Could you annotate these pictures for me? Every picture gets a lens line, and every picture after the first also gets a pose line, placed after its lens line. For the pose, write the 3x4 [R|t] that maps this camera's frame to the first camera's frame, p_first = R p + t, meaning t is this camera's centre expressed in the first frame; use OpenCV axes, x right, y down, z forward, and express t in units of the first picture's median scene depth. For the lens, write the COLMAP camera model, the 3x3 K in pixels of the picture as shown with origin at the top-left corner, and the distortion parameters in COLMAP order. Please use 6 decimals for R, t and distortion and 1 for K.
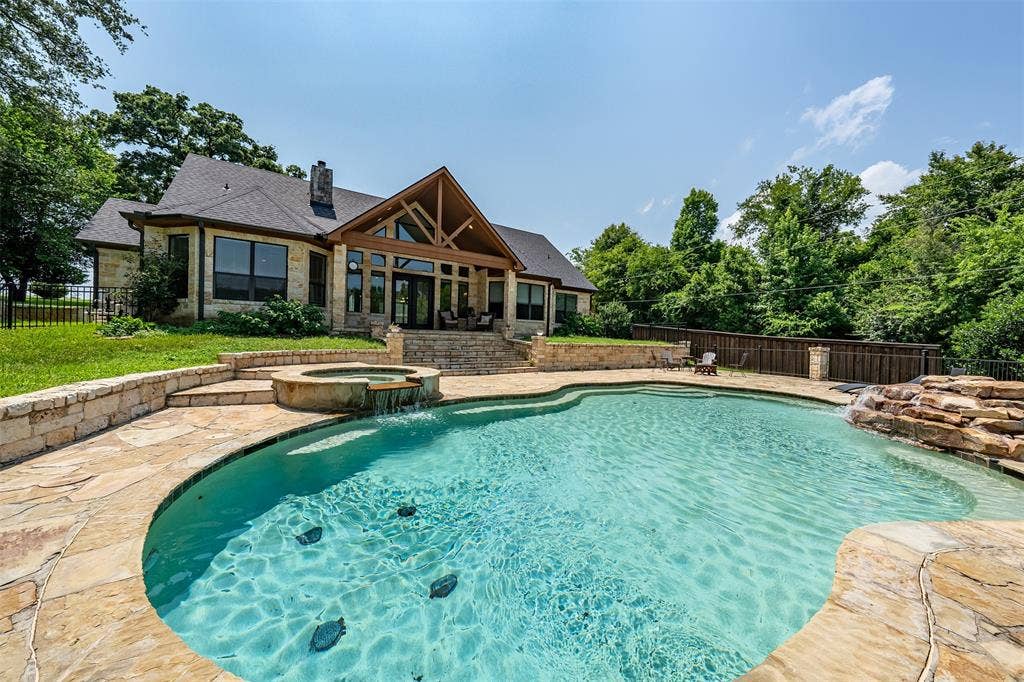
lens RADIAL K [[355.9, 0, 517.4], [0, 355.9, 337.2], [0, 0, 1]] dist [0.001208, 0.000037]
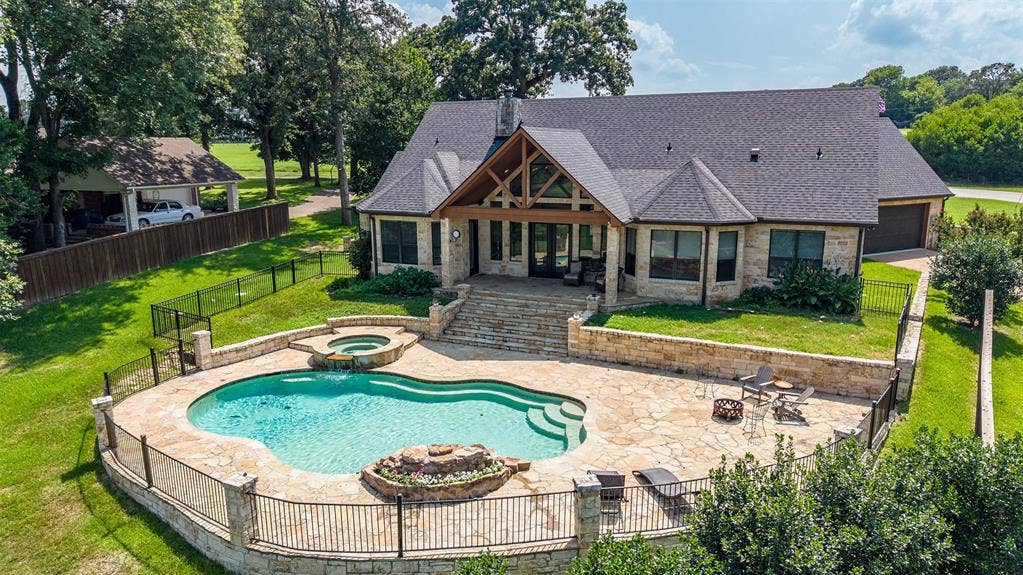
lens RADIAL K [[707.5, 0, 513.8], [0, 707.5, 289.3], [0, 0, 1]] dist [0.003771, 0.000207]
pose [[0.524165, 0.155222, -0.837351, 1.298694], [0.014082, 0.981535, 0.190765, -0.372758], [0.851500, -0.111784, 0.512301, -0.038293]]
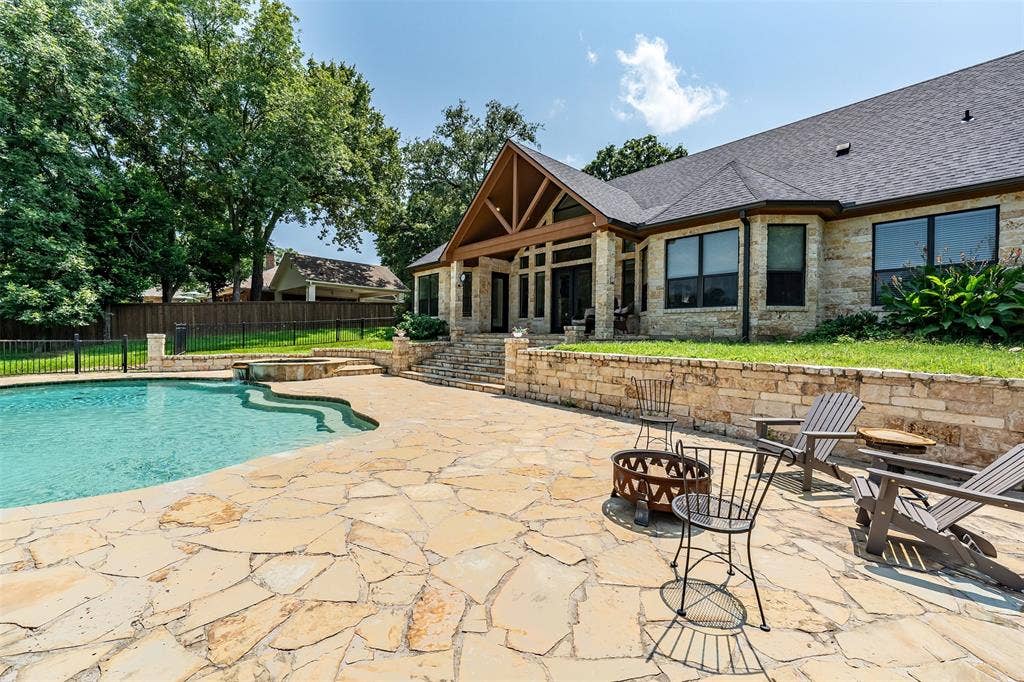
lens RADIAL K [[428.5, 0, 508.7], [0, 428.5, 332.7], [0, 0, 1]] dist [0.000262, 0.000018]
pose [[0.139355, -0.016099, -0.990112, 0.703672], [-0.011108, 0.999780, -0.017819, 0.001524], [0.990180, 0.013481, 0.139146, 0.782571]]
